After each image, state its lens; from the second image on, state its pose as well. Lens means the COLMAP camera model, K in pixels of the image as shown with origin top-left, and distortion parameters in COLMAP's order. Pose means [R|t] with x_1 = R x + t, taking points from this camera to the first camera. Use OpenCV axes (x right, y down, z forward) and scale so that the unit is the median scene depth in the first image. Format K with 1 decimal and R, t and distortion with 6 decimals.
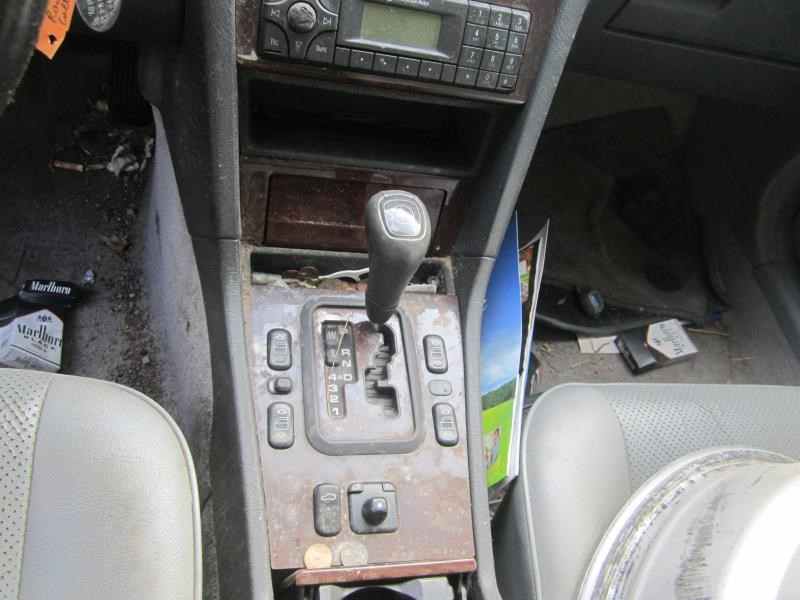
lens RADIAL K [[662.3, 0, 400.0], [0, 662.3, 300.0], [0, 0, 1]] dist [-0.020256, 0.001575]
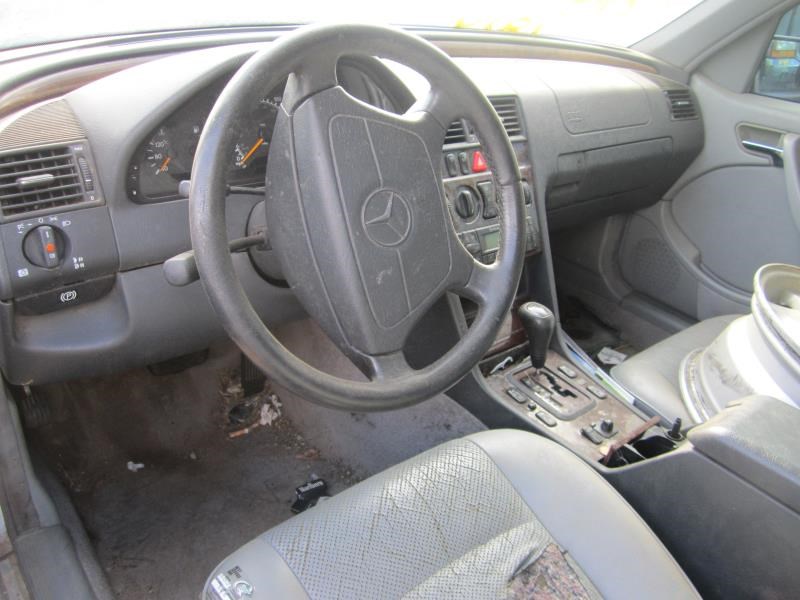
lens RADIAL K [[662.3, 0, 400.0], [0, 662.3, 300.0], [0, 0, 1]] dist [-0.020256, 0.001575]
pose [[0.841732, -0.396477, 0.366460, -1.084498], [0.498237, 0.831886, -0.244390, 0.143988], [-0.207958, 0.388294, 0.897764, -0.840803]]
